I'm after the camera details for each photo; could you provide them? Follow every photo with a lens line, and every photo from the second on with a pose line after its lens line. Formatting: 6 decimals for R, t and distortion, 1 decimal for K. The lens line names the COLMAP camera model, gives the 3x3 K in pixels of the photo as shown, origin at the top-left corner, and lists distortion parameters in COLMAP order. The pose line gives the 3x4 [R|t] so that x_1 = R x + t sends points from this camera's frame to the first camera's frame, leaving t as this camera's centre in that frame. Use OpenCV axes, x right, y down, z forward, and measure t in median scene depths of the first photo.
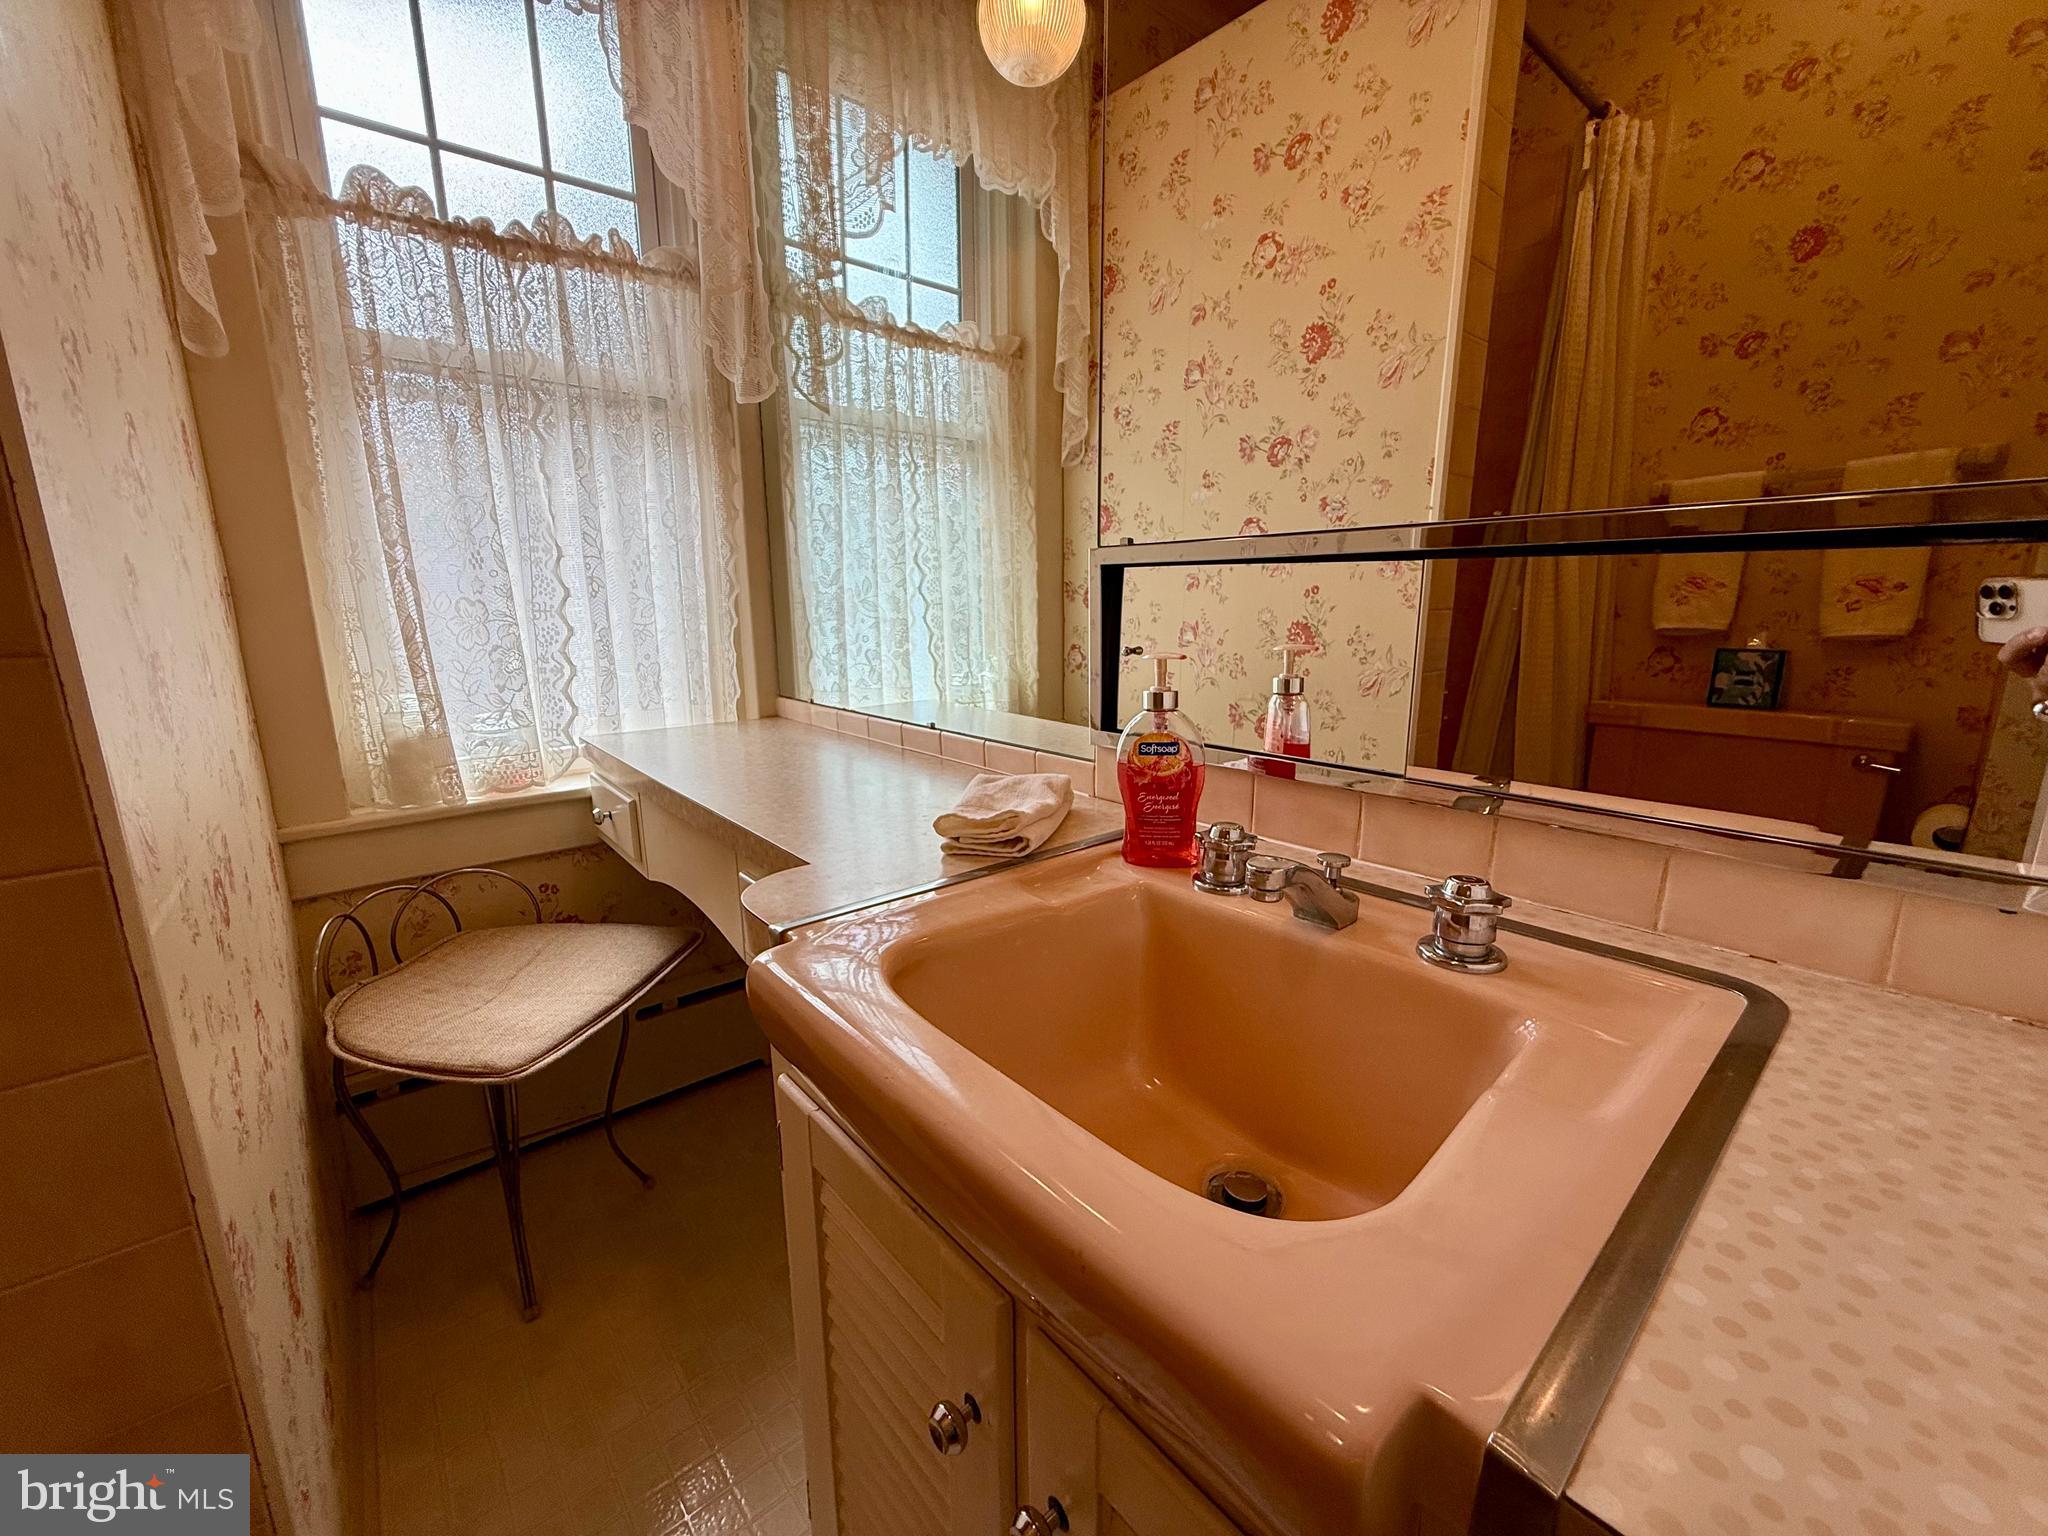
lens RADIAL K [[814.3, 0, 1015.3], [0, 814.3, 770.3], [0, 0, 1]] dist [0.000412, -0.000075]
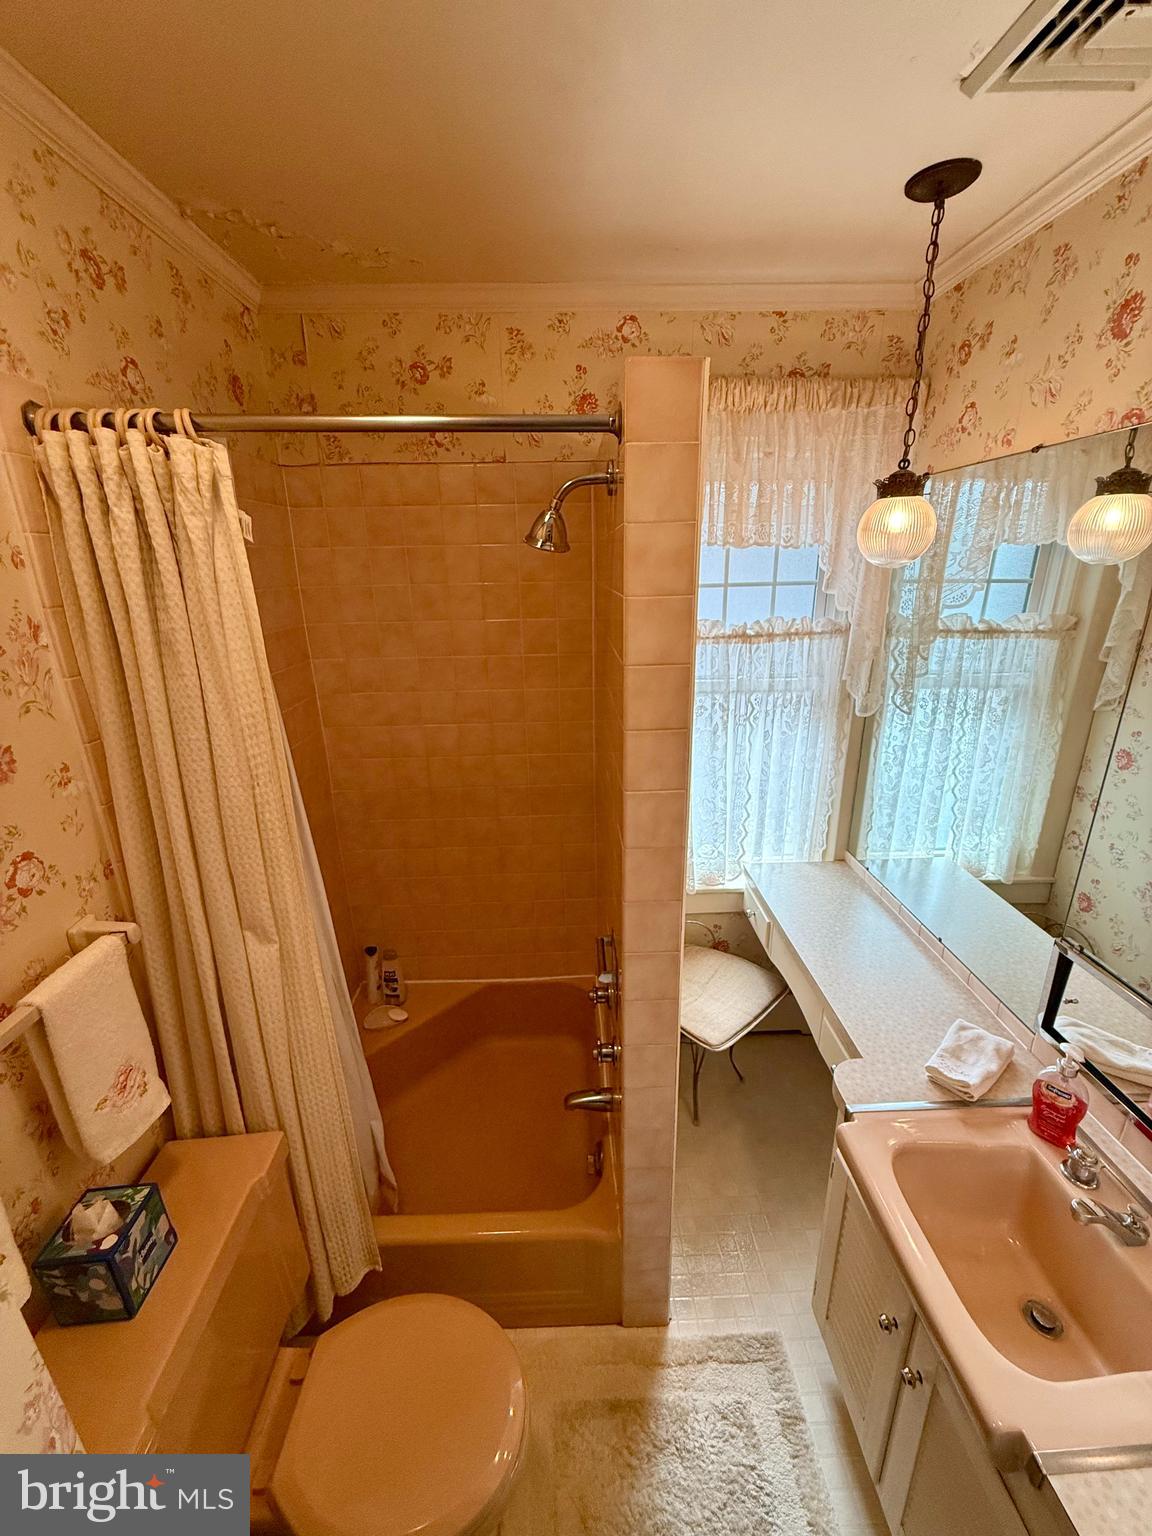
lens RADIAL K [[610.7, 0, 582.2], [0, 610.7, 764.8], [0, 0, 1]] dist [0.000412, -0.000075]
pose [[0.794036, 0.187394, -0.578265, -0.014968], [-0.116984, 0.980622, 0.157147, -0.388387], [0.596508, -0.057133, 0.800571, -0.364656]]
